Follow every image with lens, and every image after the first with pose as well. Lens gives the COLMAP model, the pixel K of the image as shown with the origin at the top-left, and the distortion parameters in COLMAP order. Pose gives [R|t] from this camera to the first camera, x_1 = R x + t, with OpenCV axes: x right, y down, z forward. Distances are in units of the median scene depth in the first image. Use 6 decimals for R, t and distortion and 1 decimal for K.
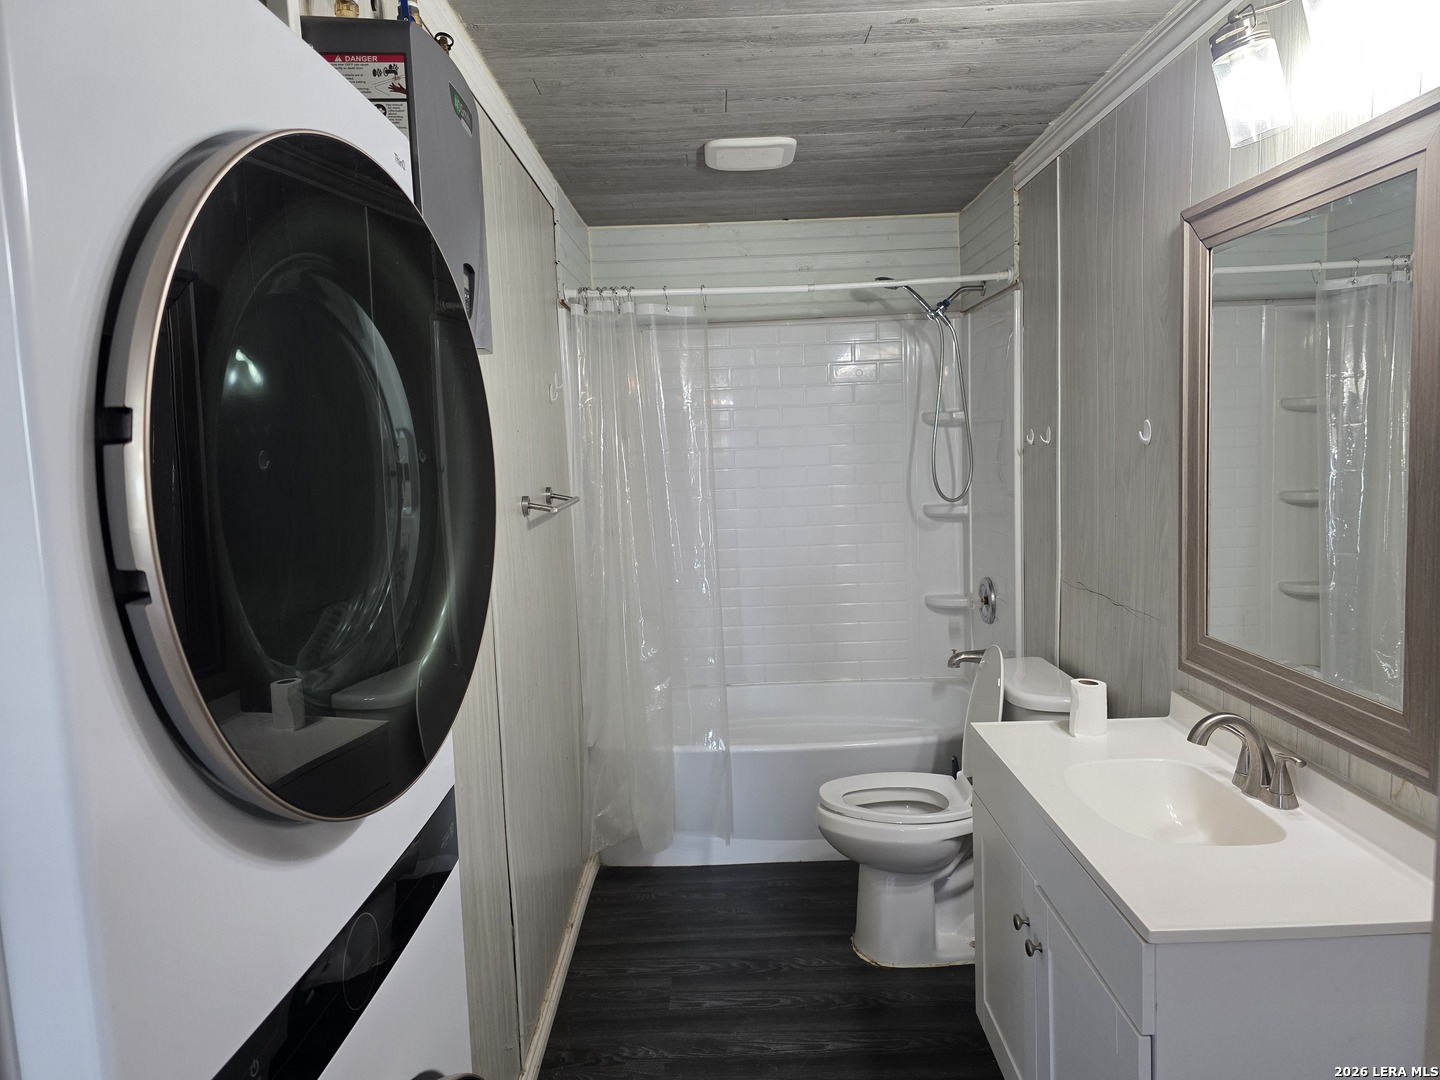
lens RADIAL K [[969.9, 0, 723.7], [0, 969.9, 546.7], [0, 0, 1]] dist [0.065895, -0.060794]
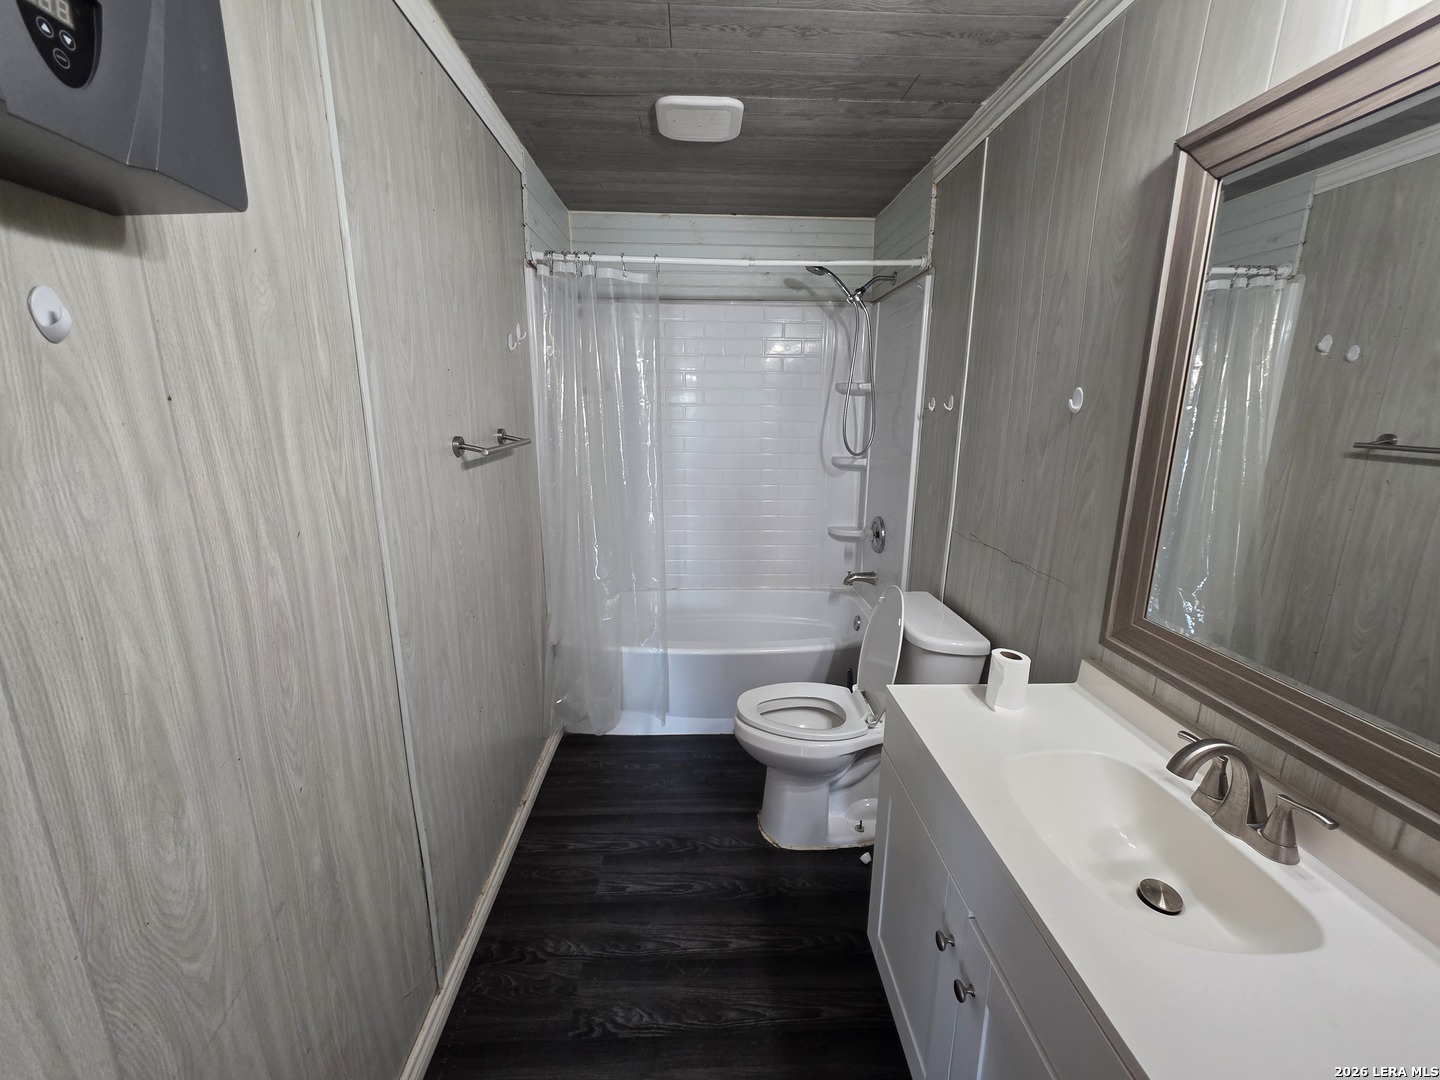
lens RADIAL K [[575.3, 0, 718.7], [0, 575.3, 530.4], [0, 0, 1]] dist [0.001091, -0.000371]
pose [[0.998288, 0.038235, 0.044271, 0.036383], [-0.042576, 0.993909, 0.101651, -0.022951], [-0.040115, -0.103361, 0.993835, 0.325392]]
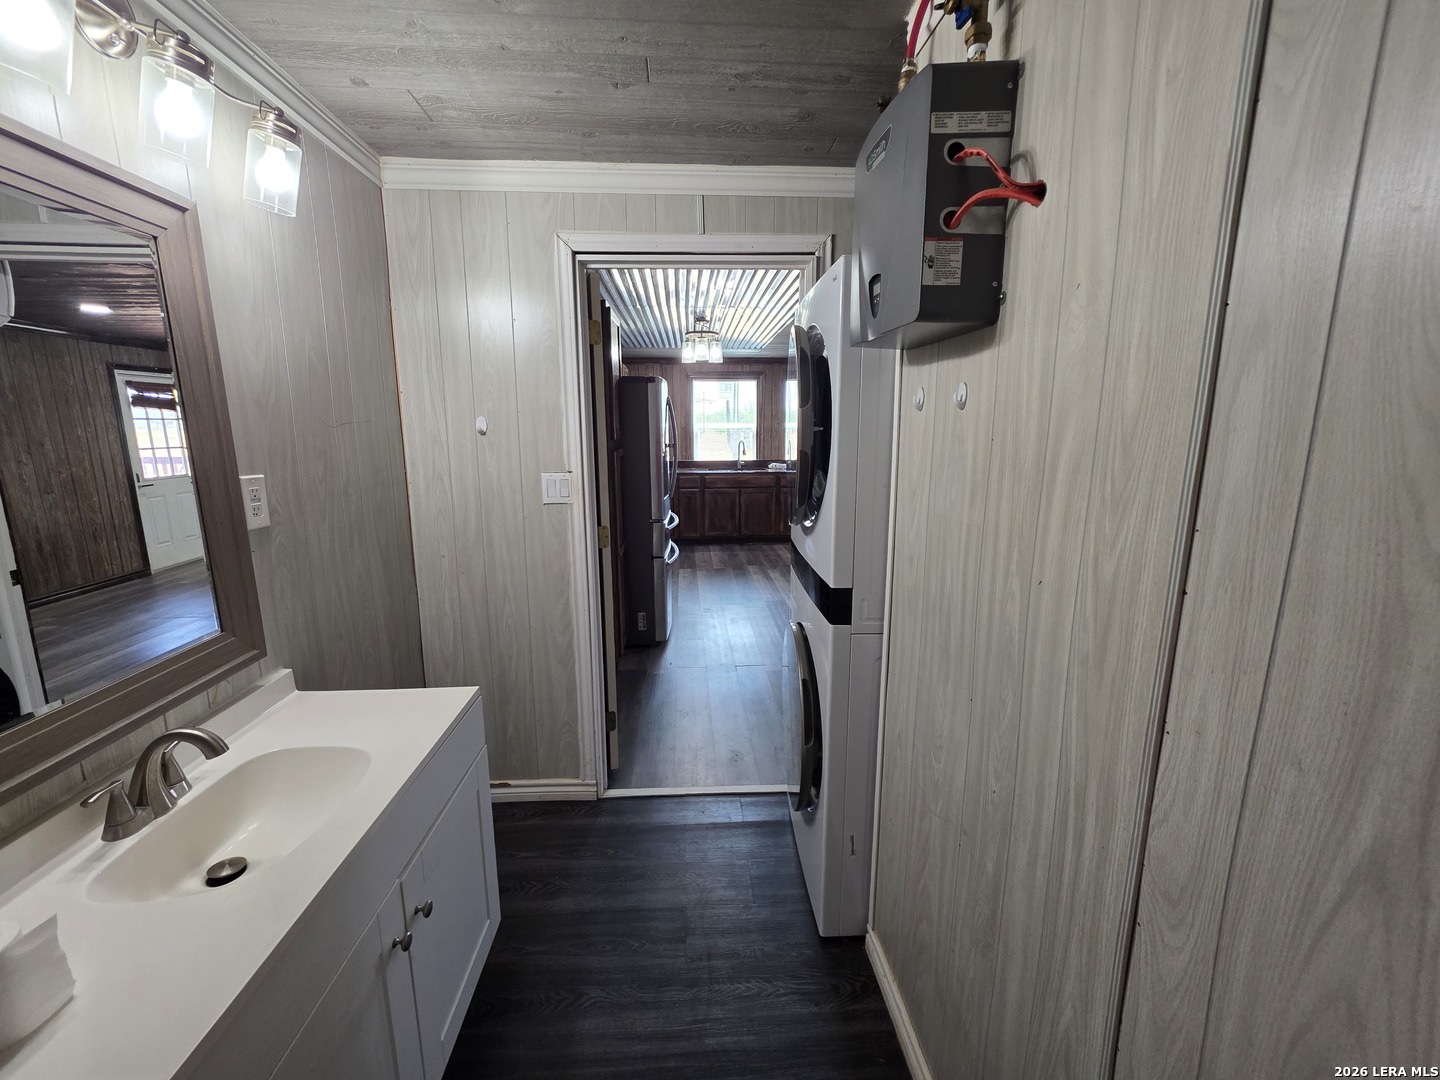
lens RADIAL K [[575.3, 0, 718.7], [0, 575.3, 530.4], [0, 0, 1]] dist [0.001091, -0.000371]
pose [[-0.997732, 0.052025, -0.042701, 0.000703], [0.037320, 0.955607, 0.292271, -0.094324], [0.056011, 0.290015, -0.955382, 0.882891]]
